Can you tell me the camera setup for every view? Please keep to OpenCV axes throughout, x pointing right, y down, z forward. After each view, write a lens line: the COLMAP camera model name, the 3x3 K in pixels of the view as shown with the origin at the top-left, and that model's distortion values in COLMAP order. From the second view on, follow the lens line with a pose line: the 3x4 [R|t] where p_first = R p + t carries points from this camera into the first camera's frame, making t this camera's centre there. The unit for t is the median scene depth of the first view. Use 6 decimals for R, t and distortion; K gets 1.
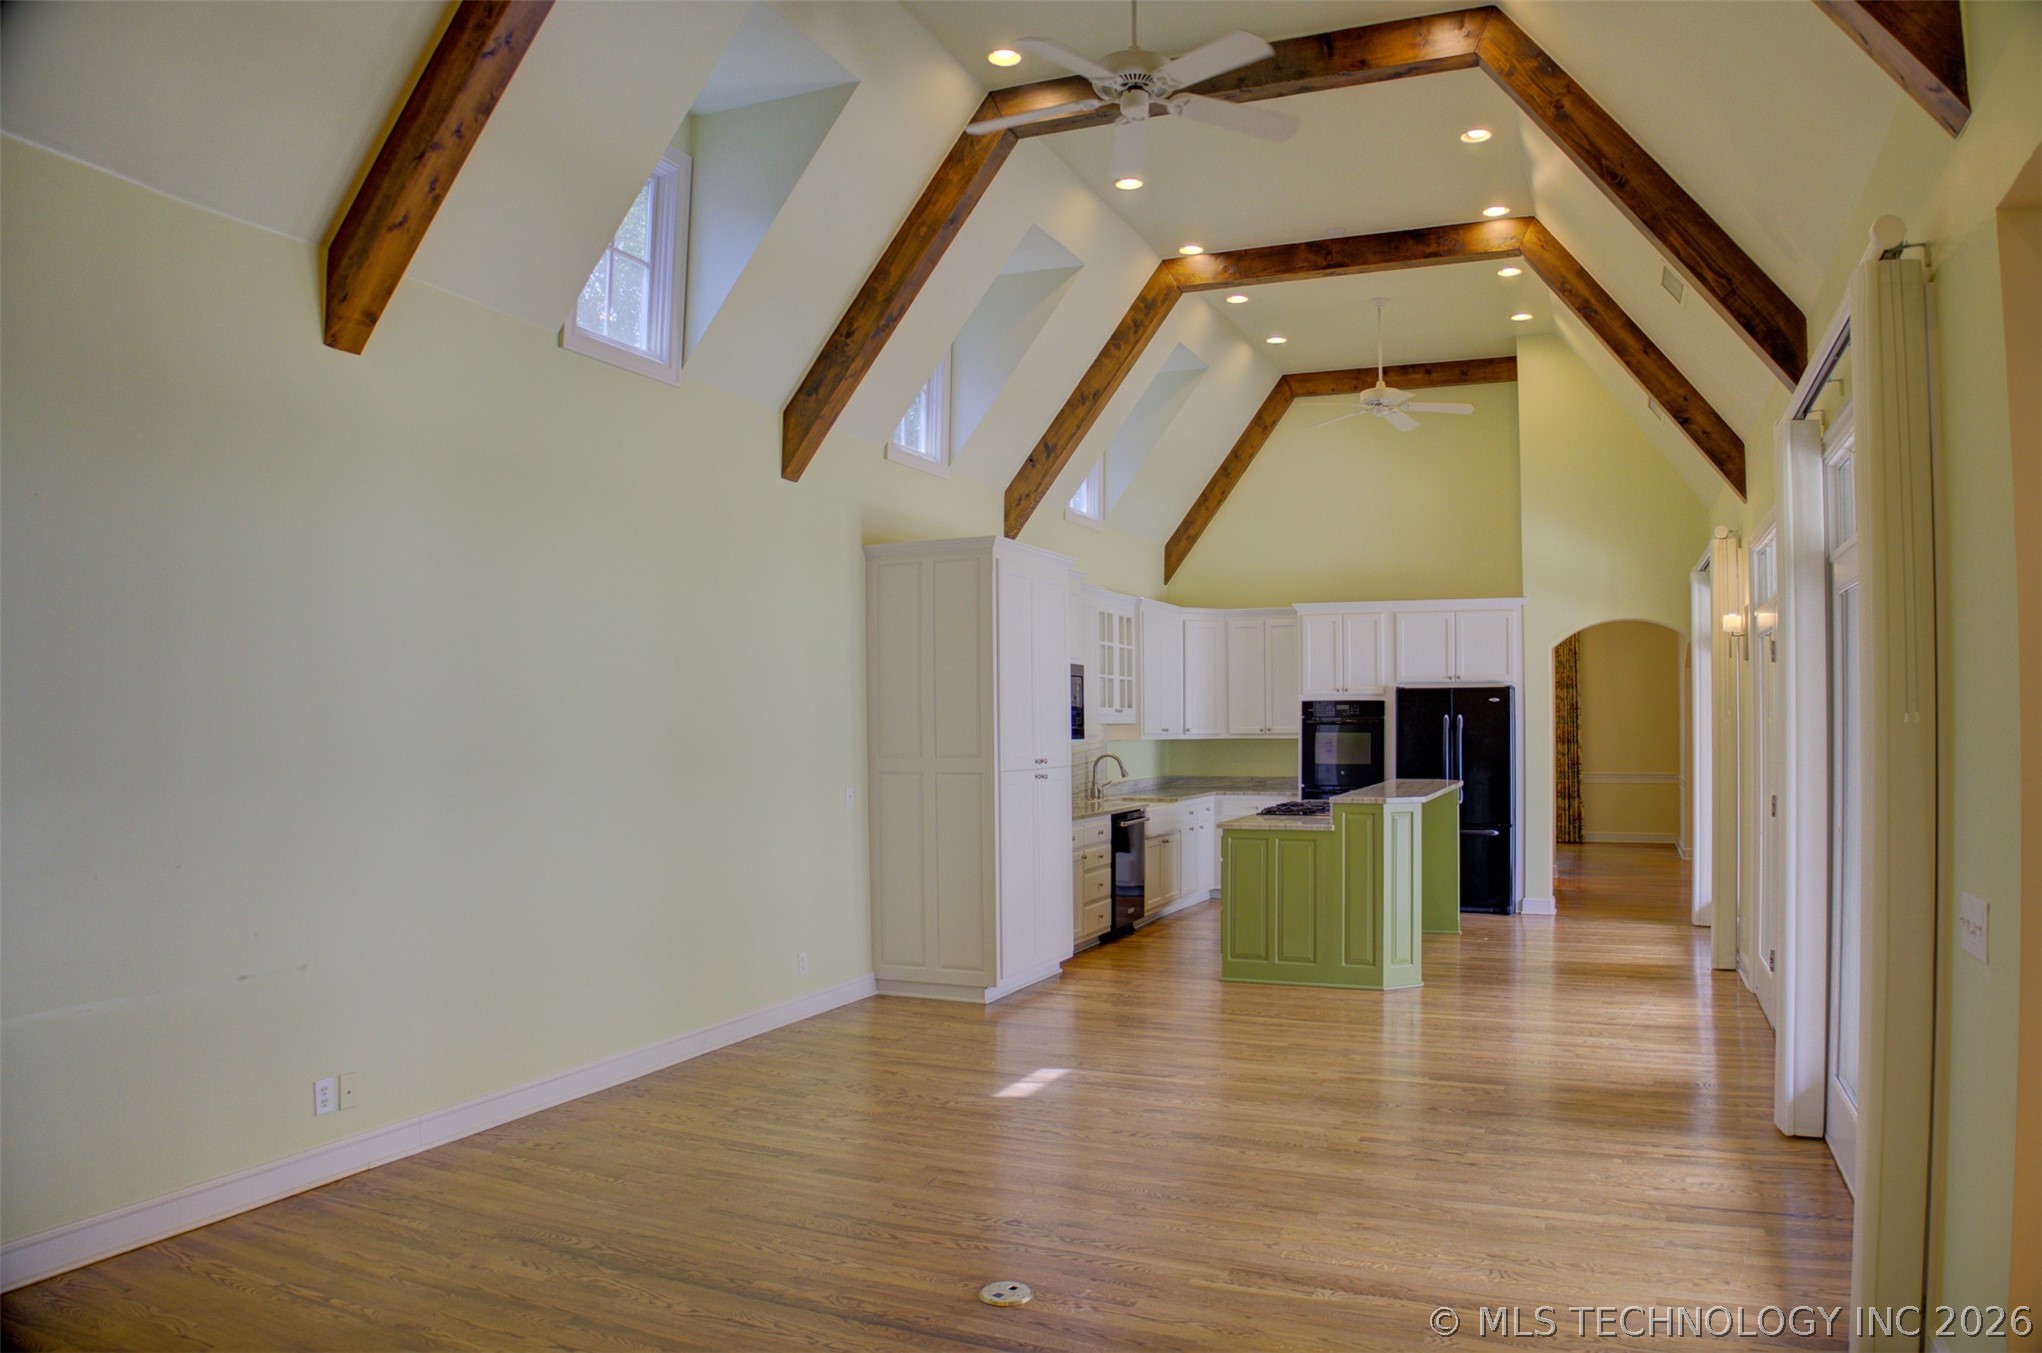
lens RADIAL K [[1366.6, 0, 1074.3], [0, 1366.6, 675.3], [0, 0, 1]] dist [-0.185224, 0.149731]
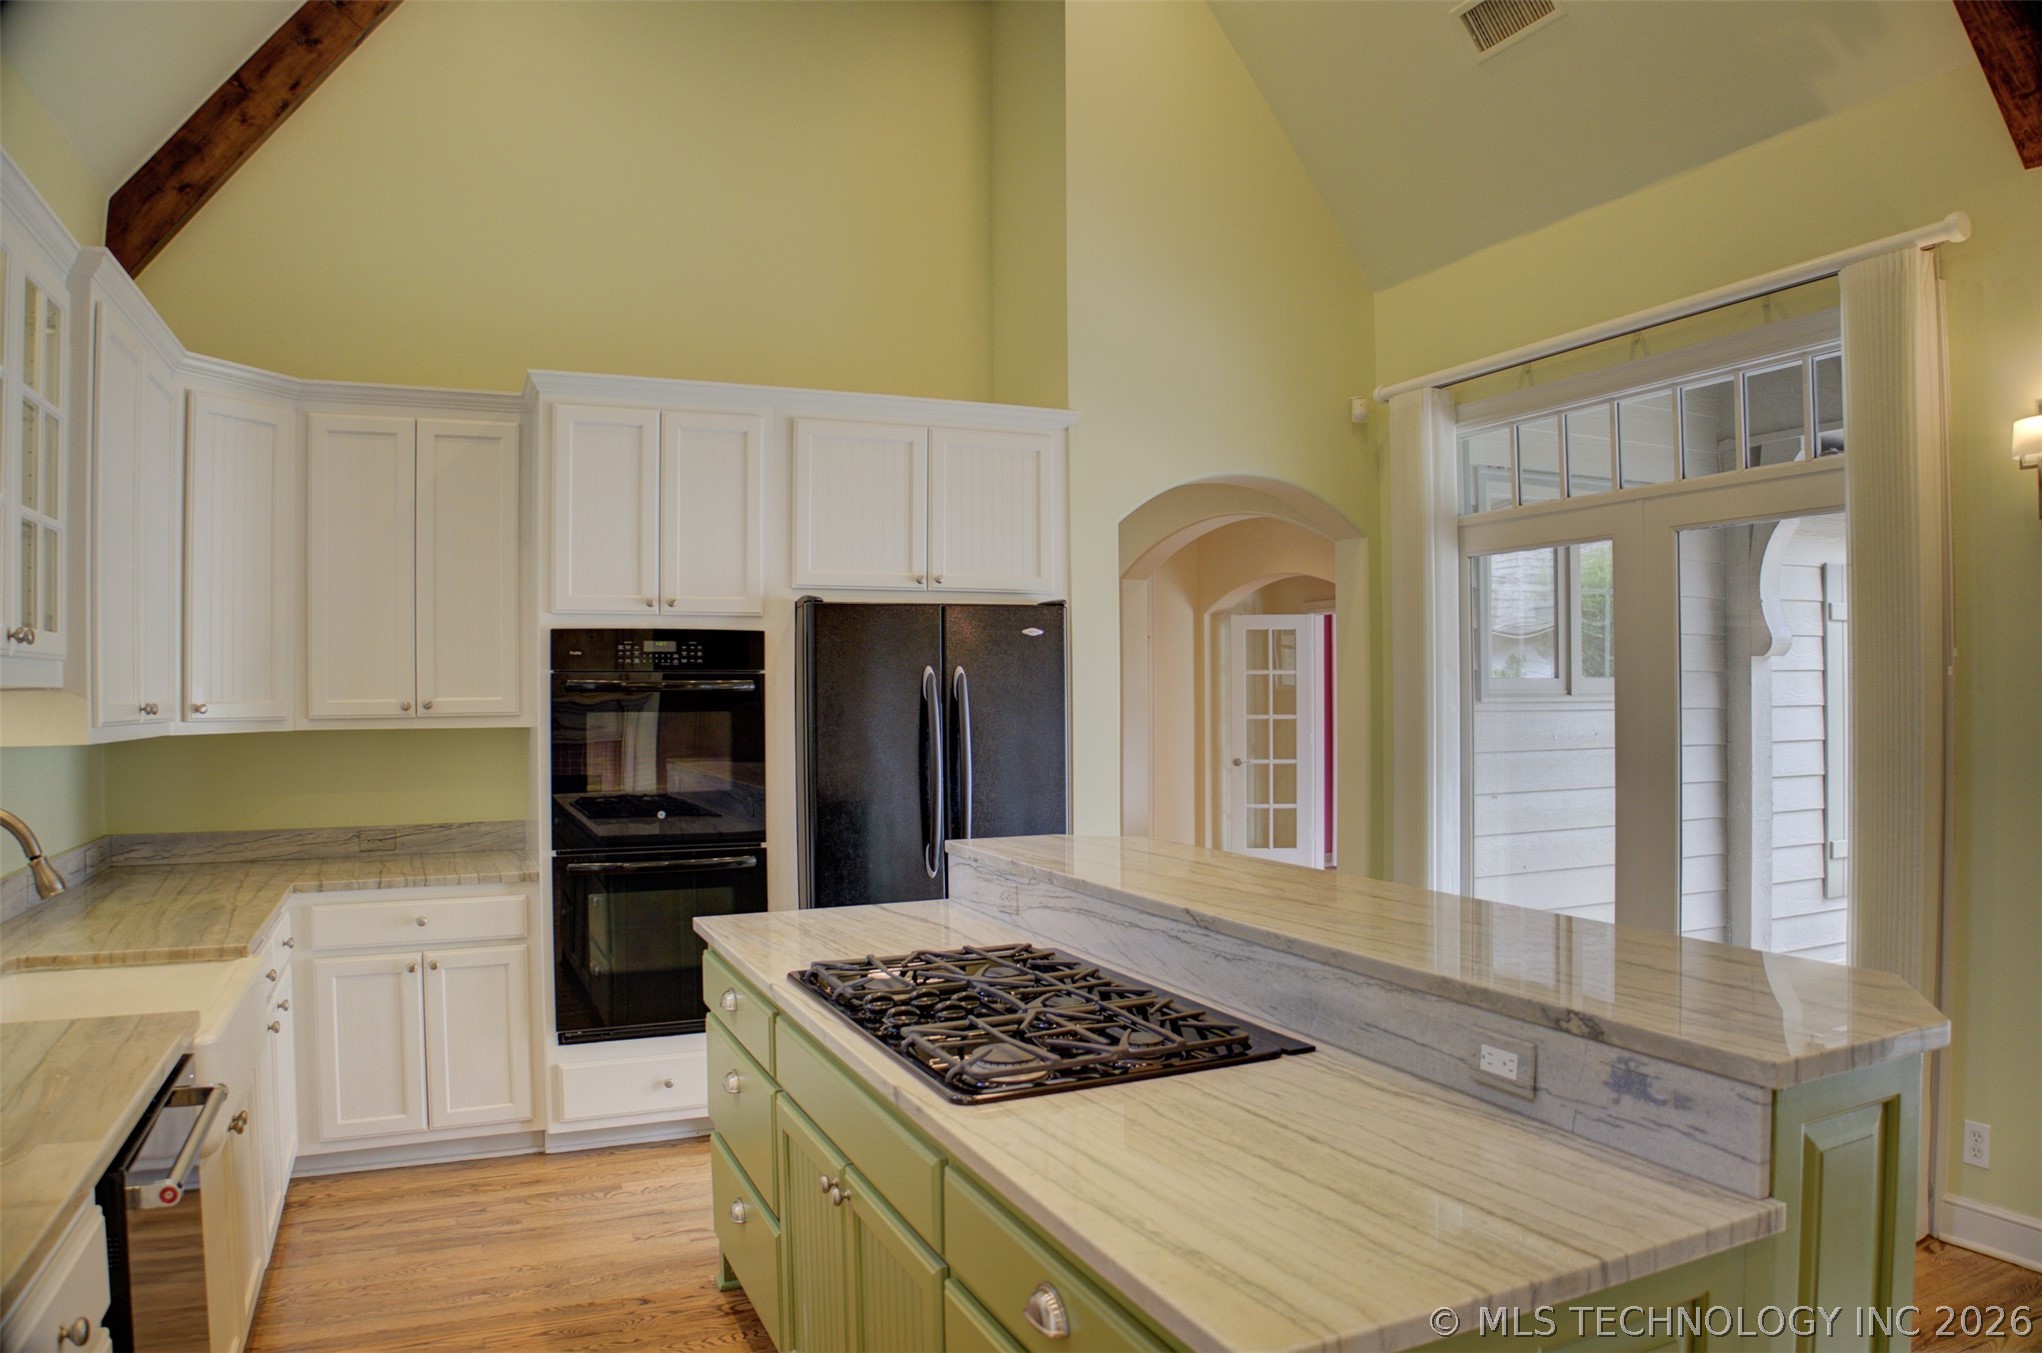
lens RADIAL K [[1361.9, 0, 1021.0], [0, 1361.9, 676.5], [0, 0, 1]] dist [-0.122755, 0.031708]
pose [[0.690498, 0.001758, 0.723332, -0.011816], [-0.016881, 0.999764, 0.013685, 0.026941], [-0.723138, -0.021659, 0.690364, 0.703252]]
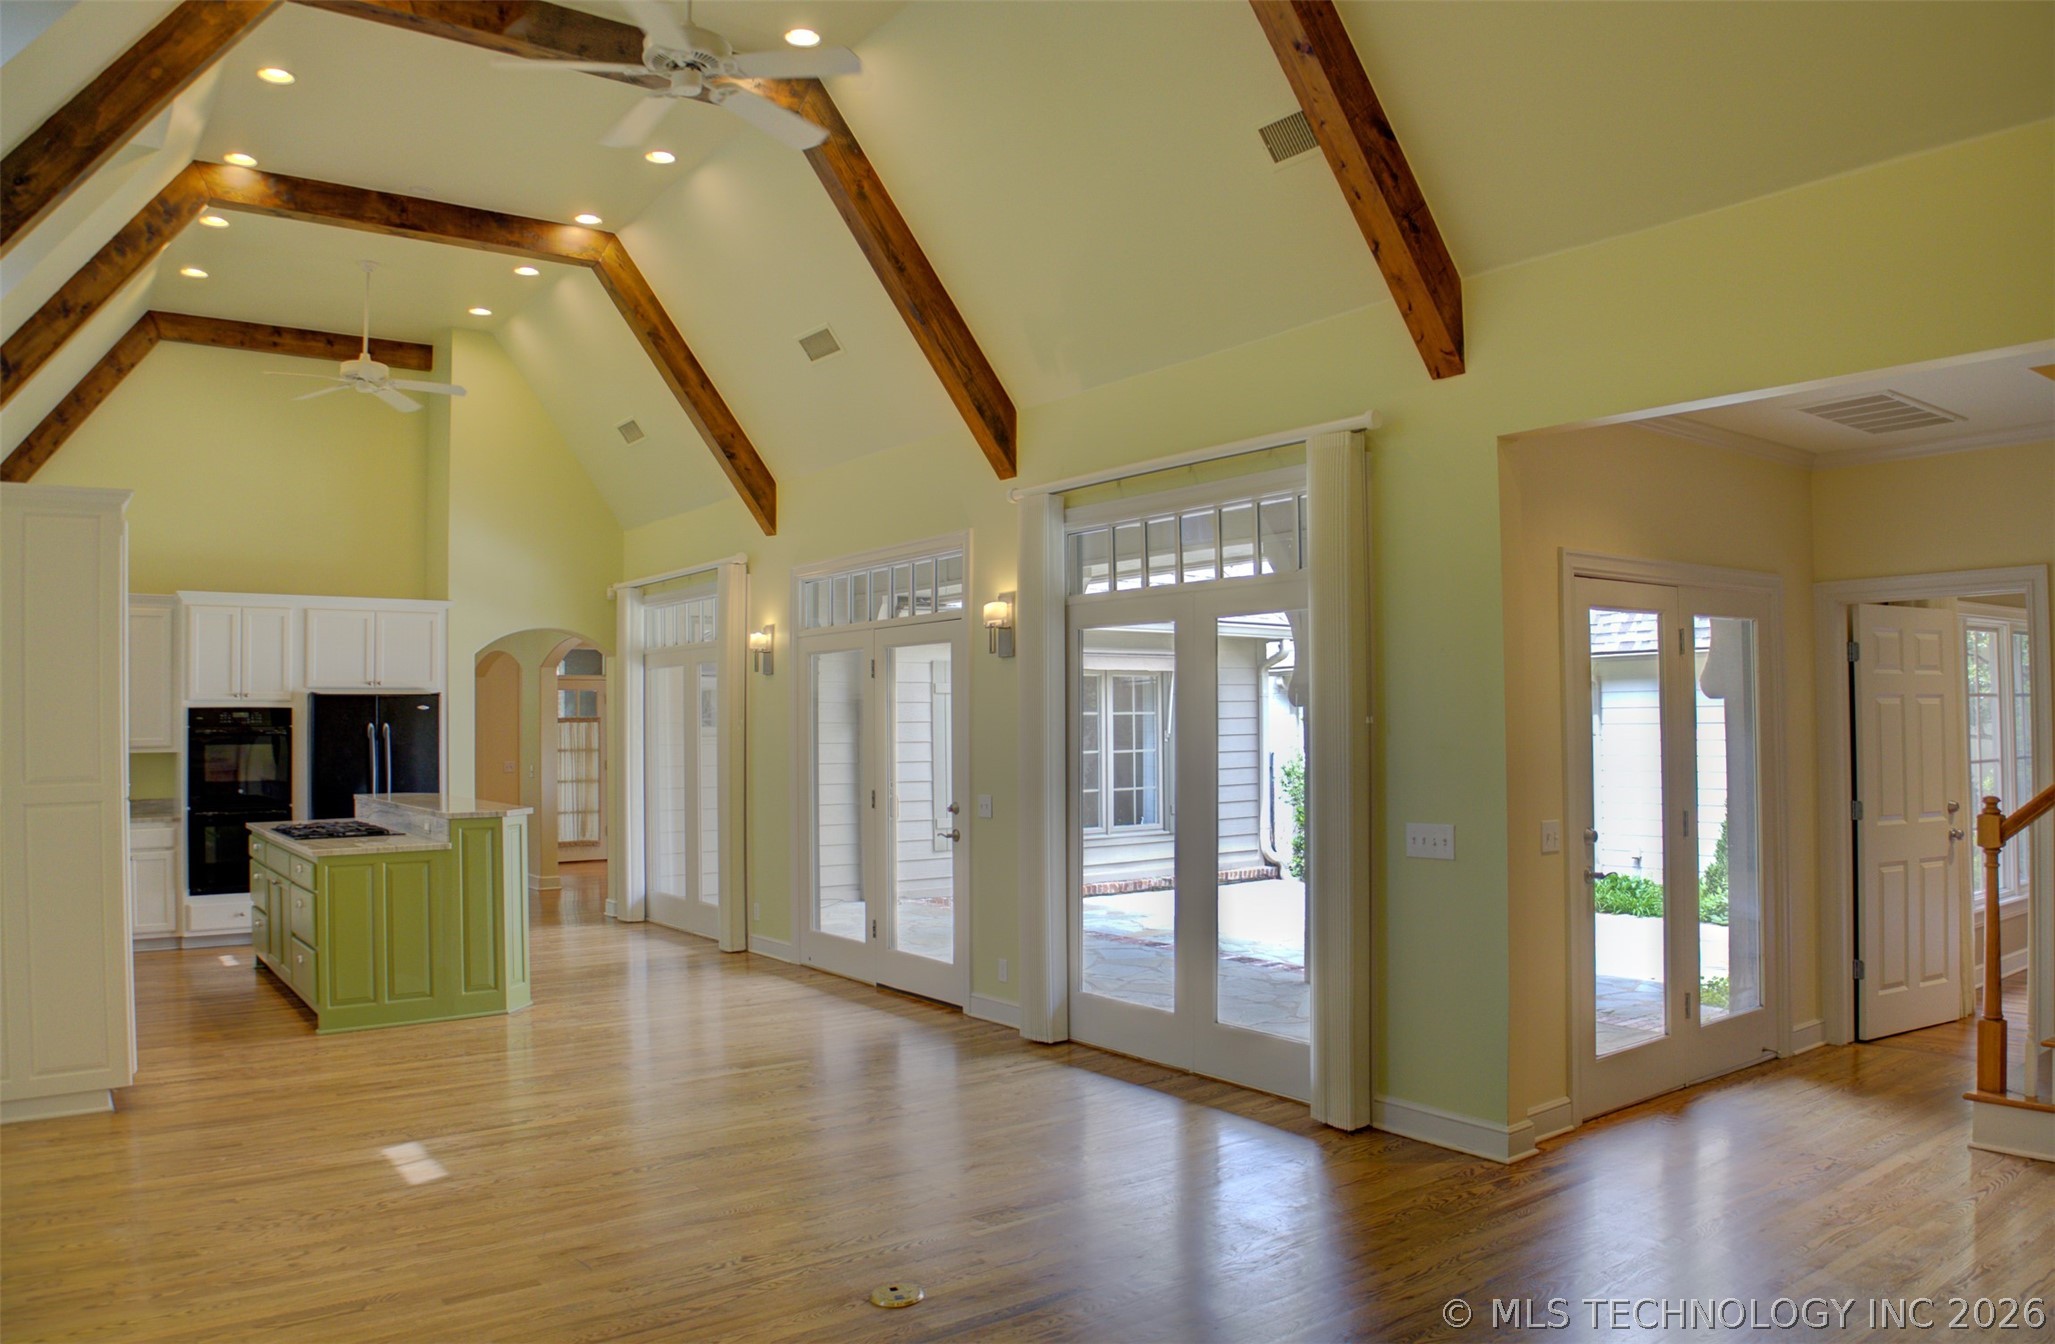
lens RADIAL K [[1441.4, 0, 1033.1], [0, 1441.4, 667.8], [0, 0, 1]] dist [-0.118224, 0.042164]
pose [[0.516073, 0.026309, 0.856141, -0.319739], [-0.016807, 0.999647, -0.020587, 0.003571], [-0.856380, -0.003765, 0.516333, 0.123117]]
